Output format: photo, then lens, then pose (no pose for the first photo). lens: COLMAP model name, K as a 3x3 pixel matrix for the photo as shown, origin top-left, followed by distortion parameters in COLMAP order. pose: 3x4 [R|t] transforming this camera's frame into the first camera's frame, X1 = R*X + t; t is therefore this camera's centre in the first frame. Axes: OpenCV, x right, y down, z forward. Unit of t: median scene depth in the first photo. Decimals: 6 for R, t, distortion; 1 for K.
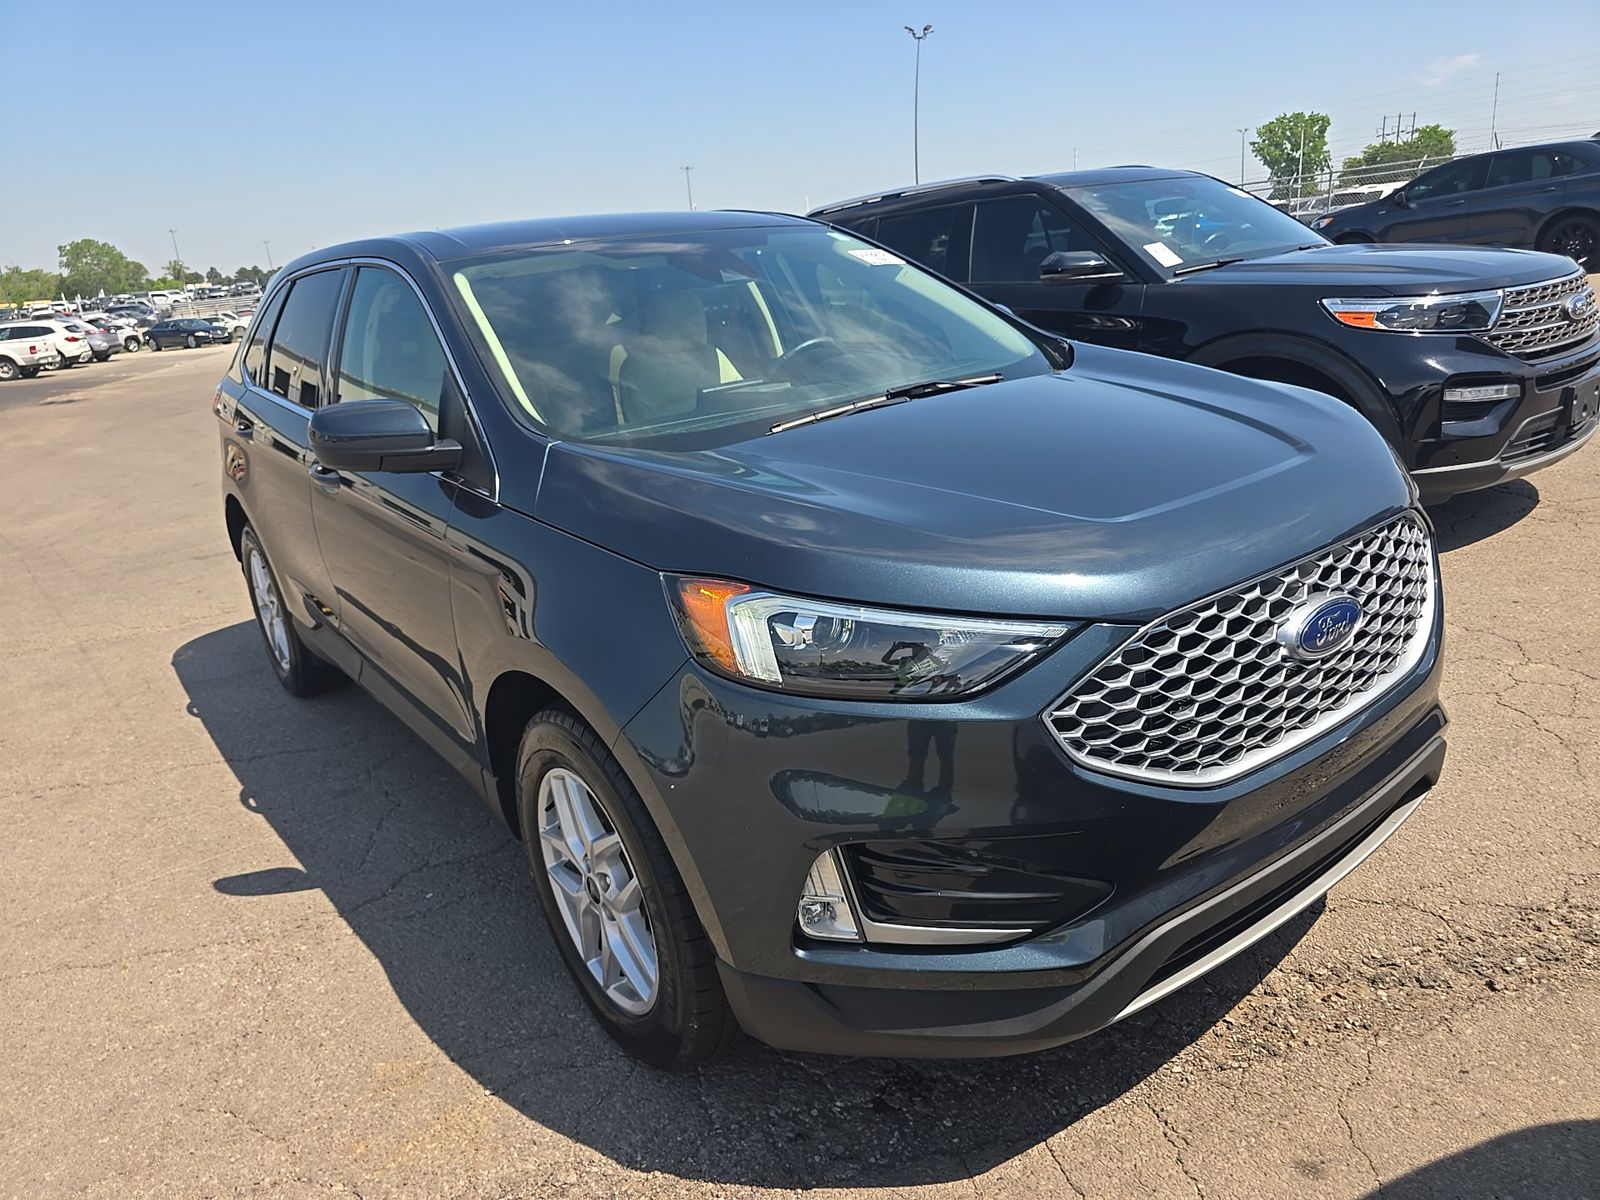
lens RADIAL K [[1093.0, 0, 773.7], [0, 1093.0, 606.4], [0, 0, 1]] dist [0.034894, -0.039464]
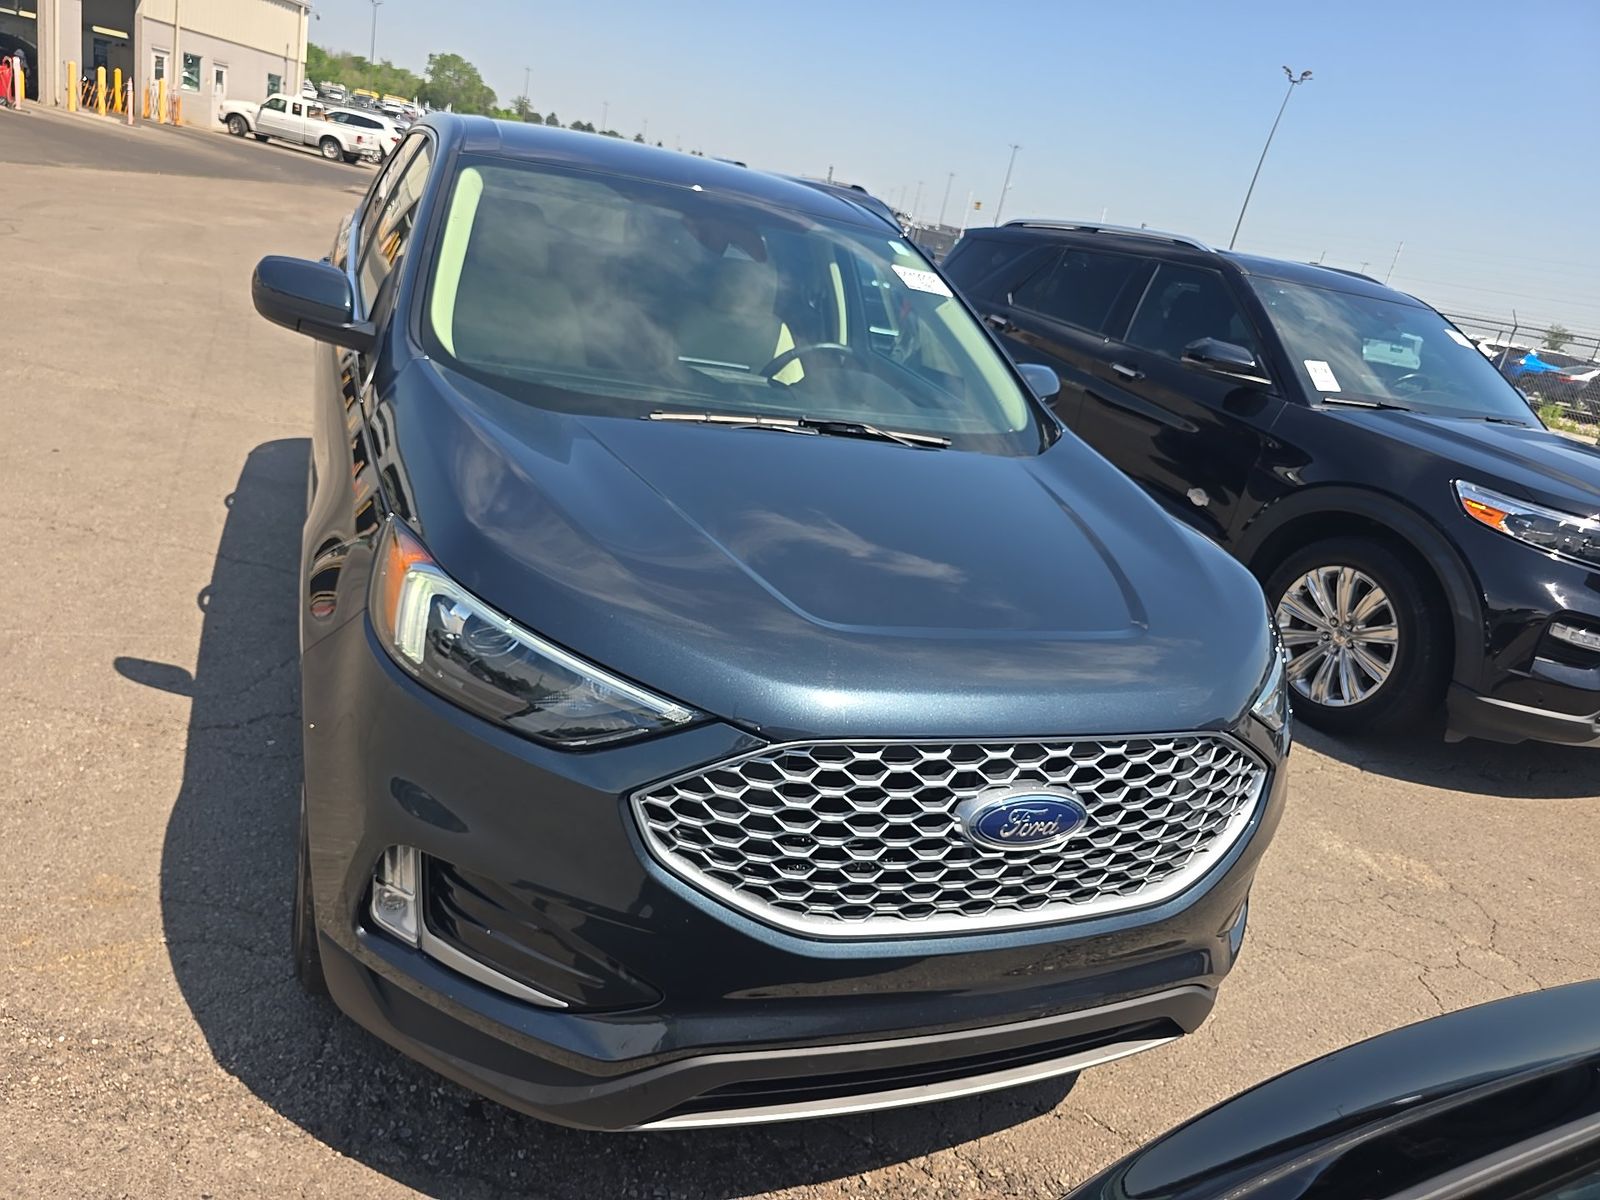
lens RADIAL K [[1093.0, 0, 792.4], [0, 1093.0, 601.1], [0, 0, 1]] dist [0.034894, -0.039464]
pose [[0.927624, 0.341530, -0.151232, 0.324534], [-0.336998, 0.939871, 0.055454, -0.107838], [0.161077, -0.000475, 0.986942, 0.078255]]
